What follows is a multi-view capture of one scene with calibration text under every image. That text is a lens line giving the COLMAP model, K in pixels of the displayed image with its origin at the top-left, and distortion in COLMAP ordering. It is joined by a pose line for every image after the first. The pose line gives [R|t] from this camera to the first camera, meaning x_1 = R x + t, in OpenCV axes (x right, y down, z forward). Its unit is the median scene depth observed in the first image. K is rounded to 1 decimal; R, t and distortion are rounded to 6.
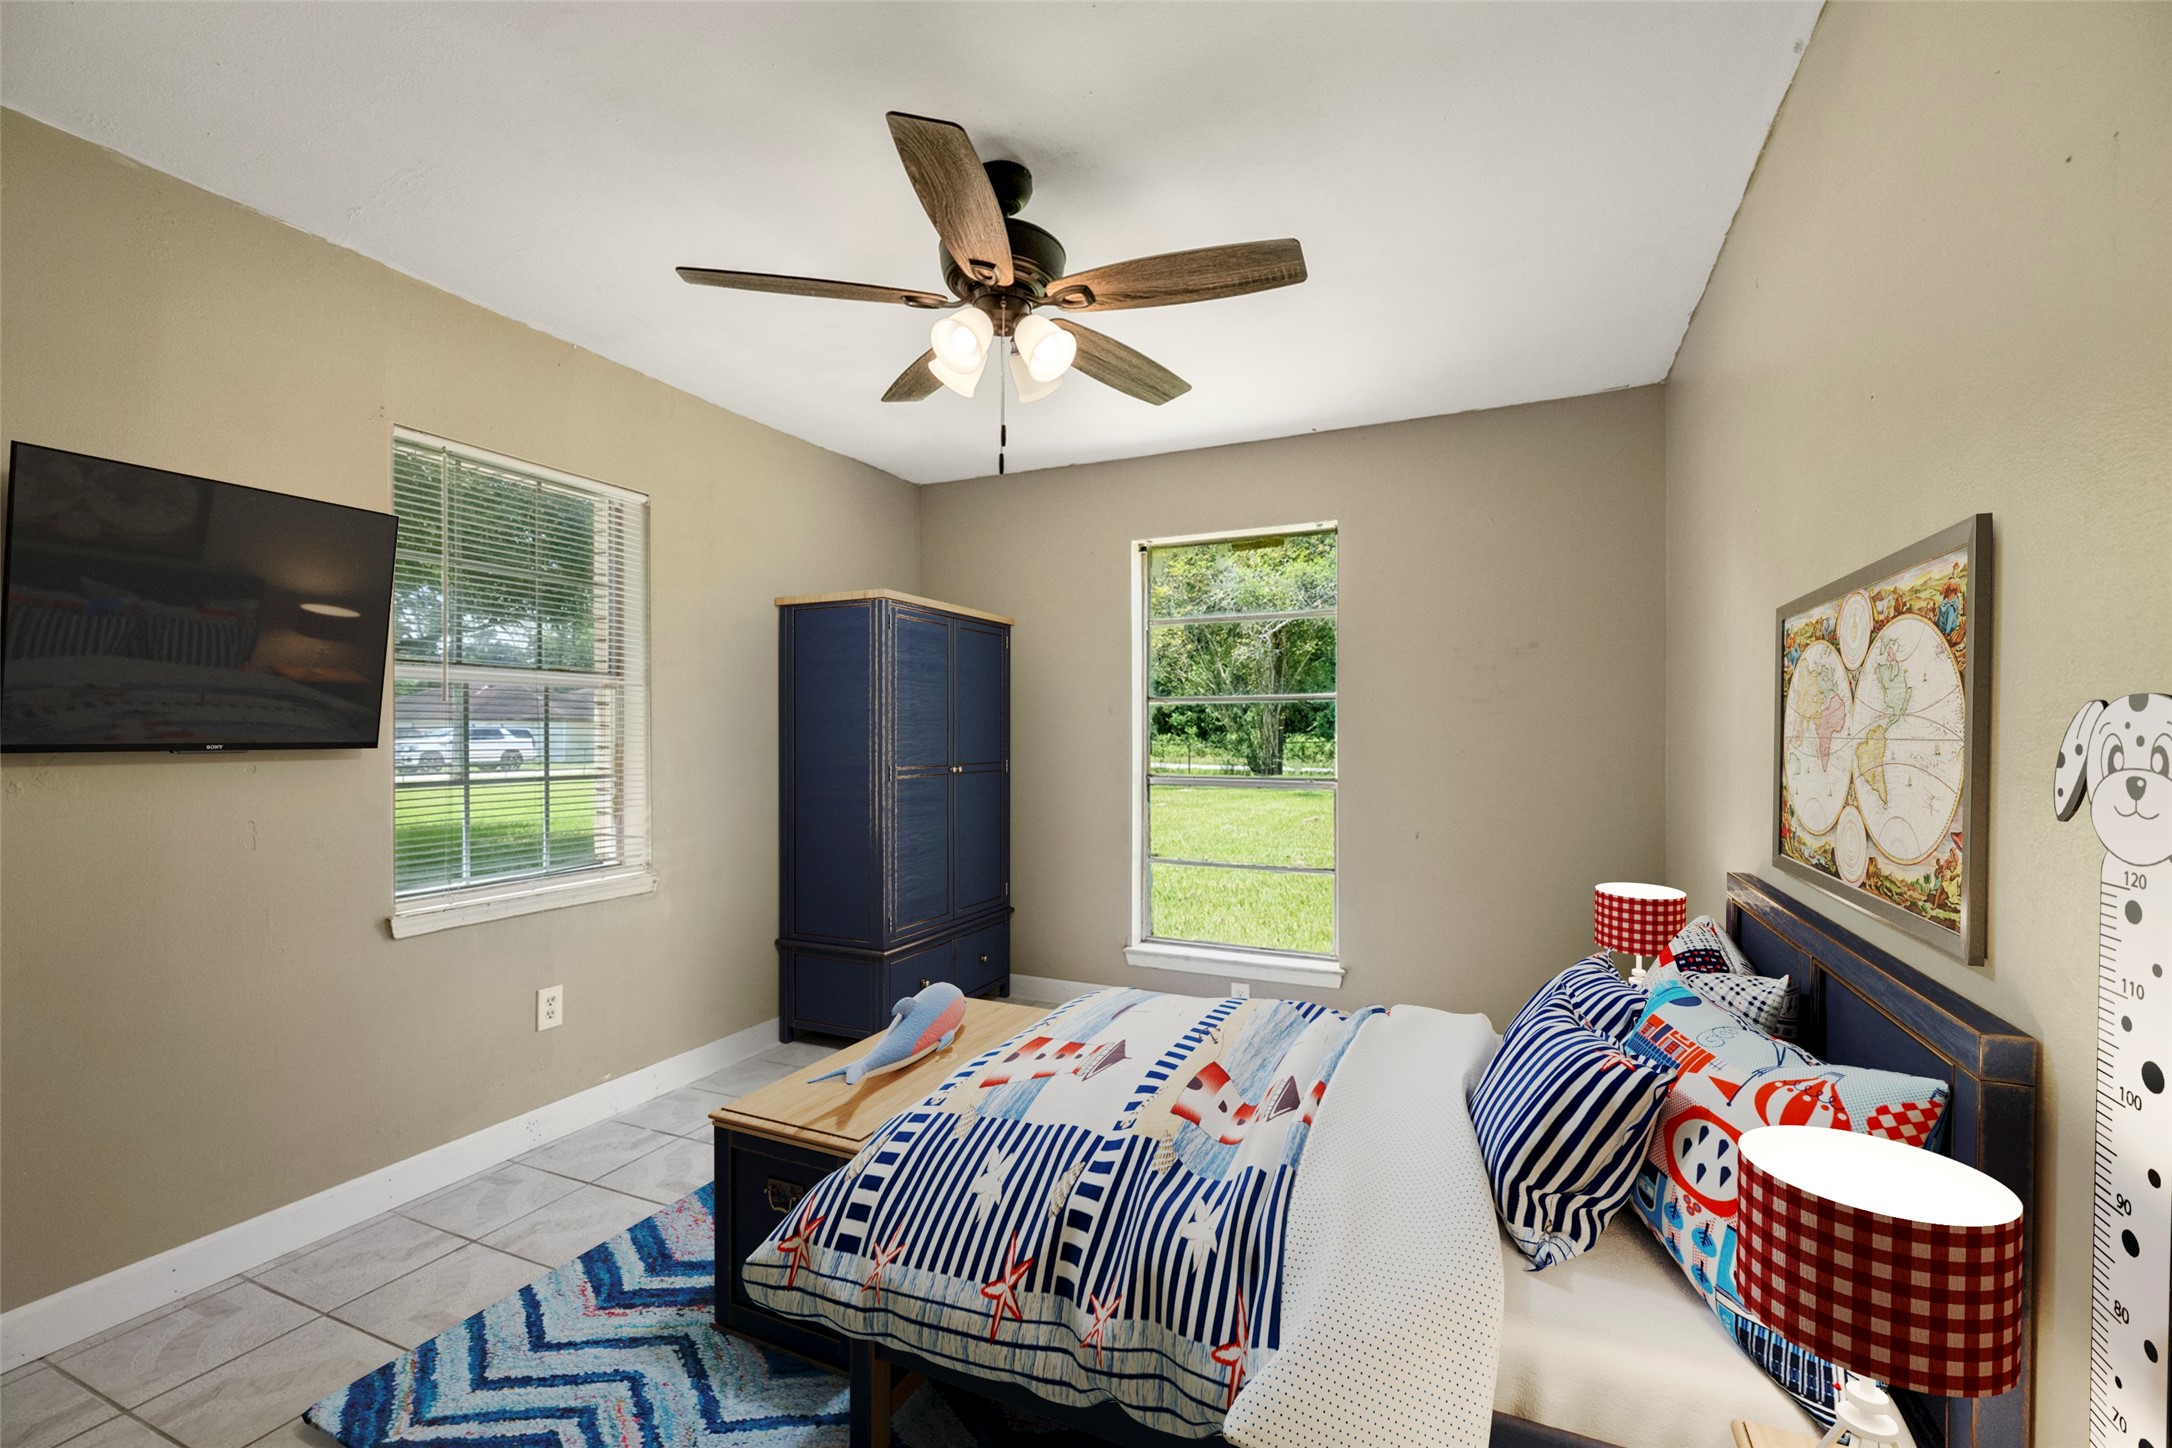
lens RADIAL K [[914.8, 0, 1091.7], [0, 914.8, 714.1], [0, 0, 1]] dist [-0.000806, 0.000286]
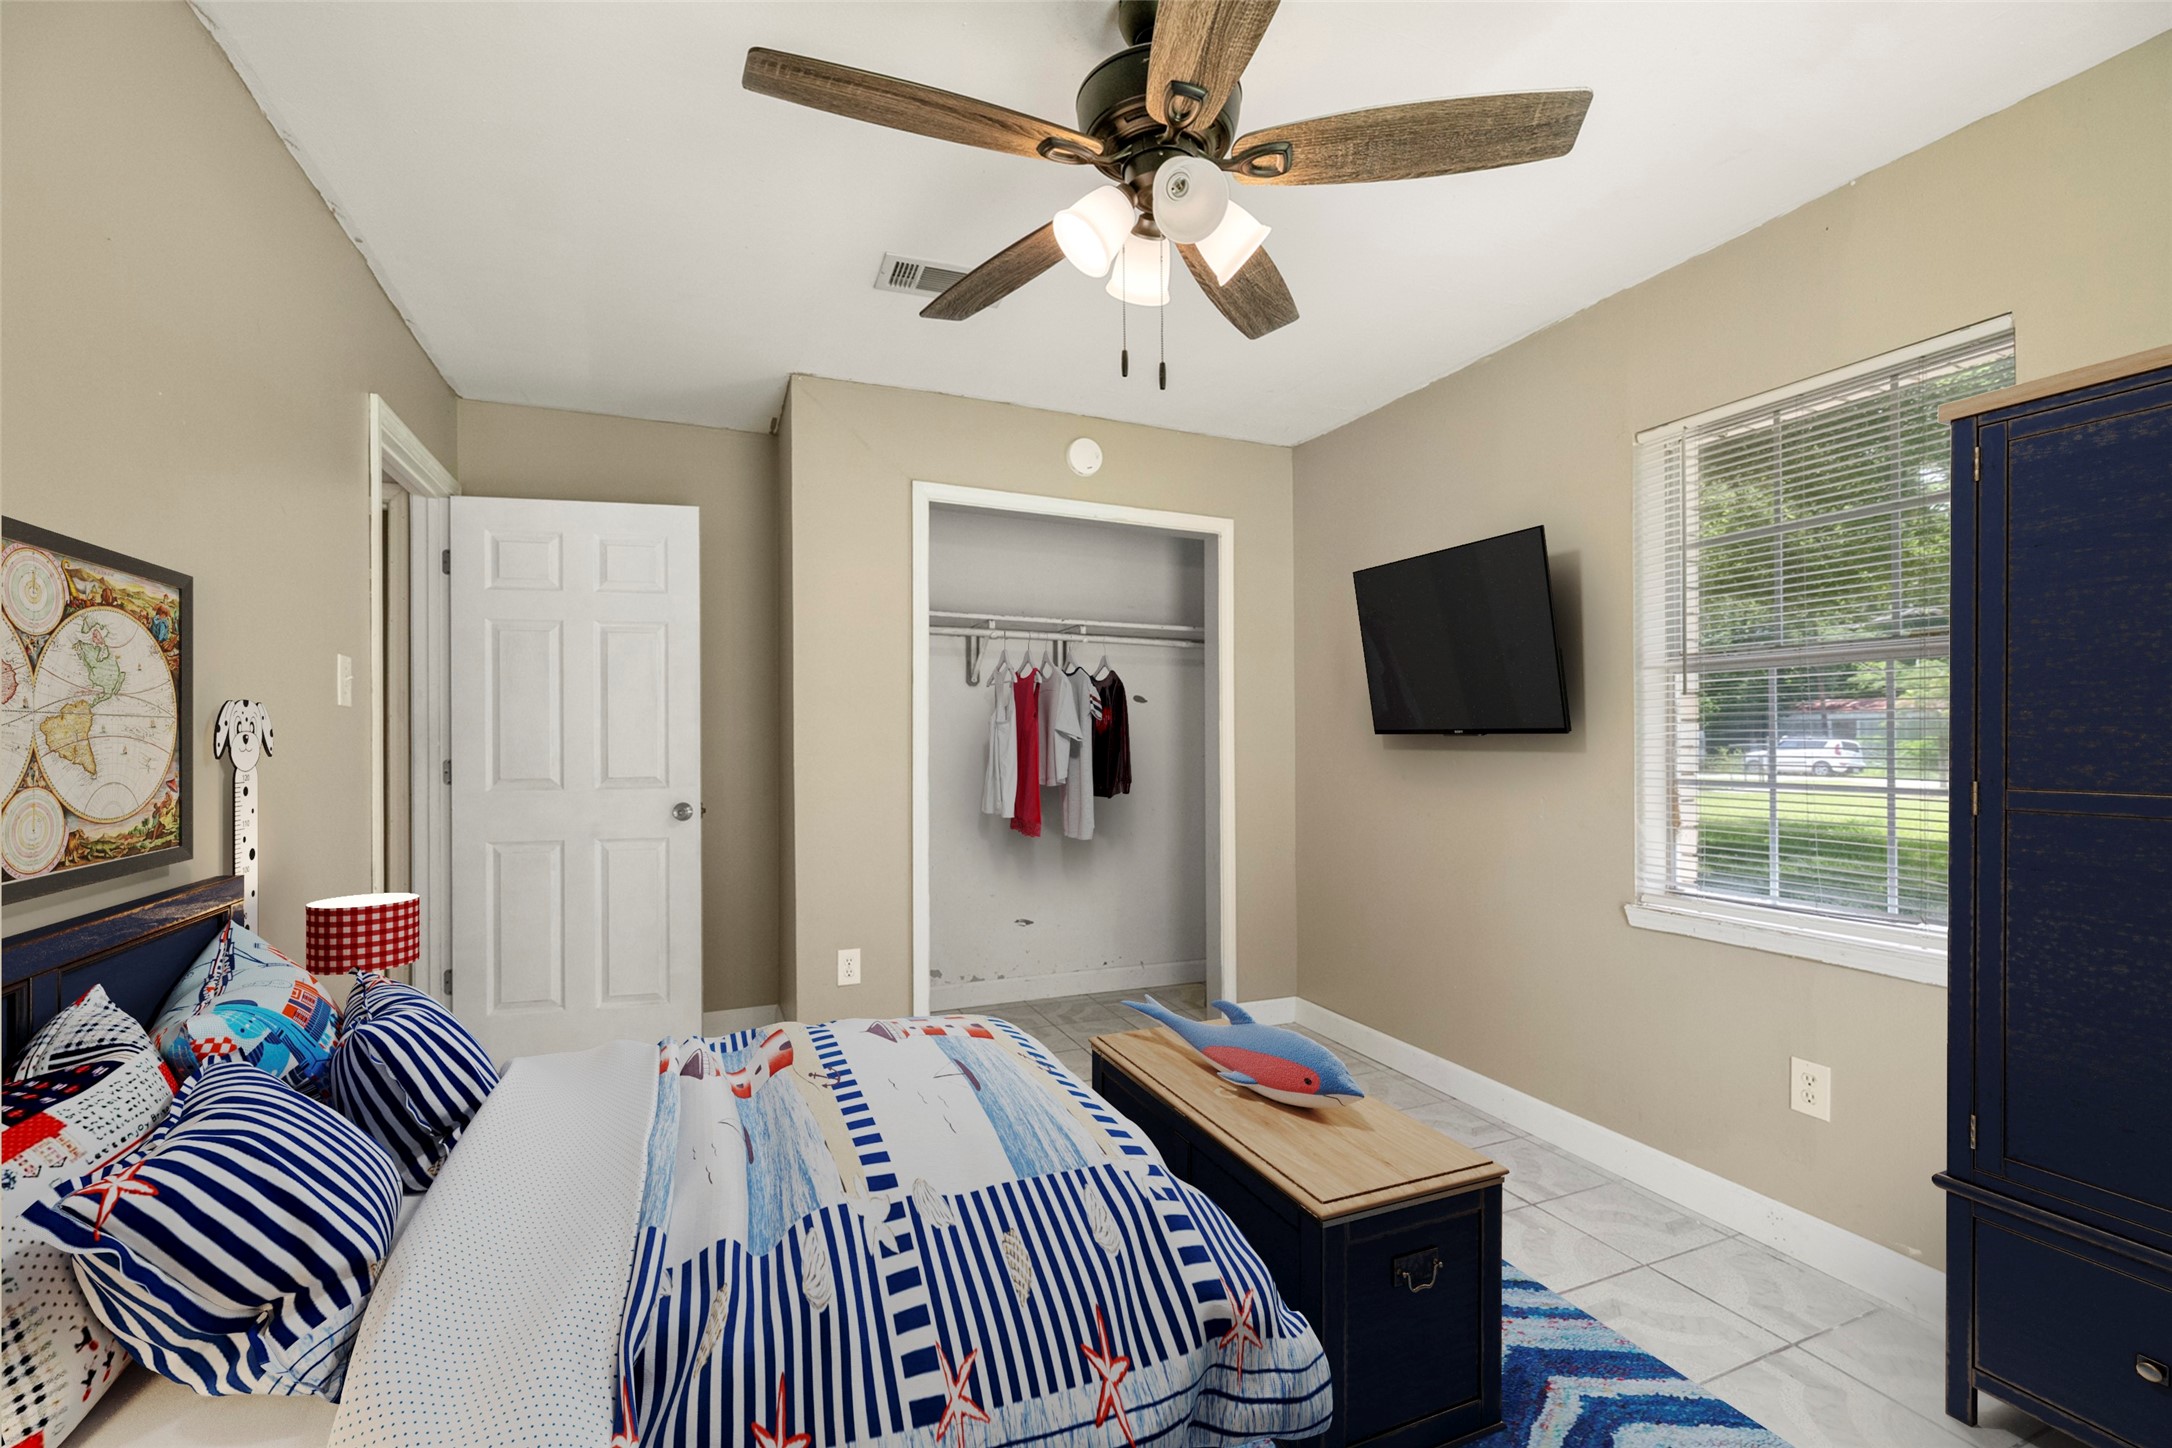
lens RADIAL K [[914.8, 0, 1102.2], [0, 914.8, 732.6], [0, 0, 1]] dist [-0.000806, 0.000286]
pose [[-0.661534, -0.008197, -0.749871, 0.901182], [0.011722, 0.999705, -0.021269, 0.087001], [0.749824, -0.022860, -0.661242, 2.631812]]
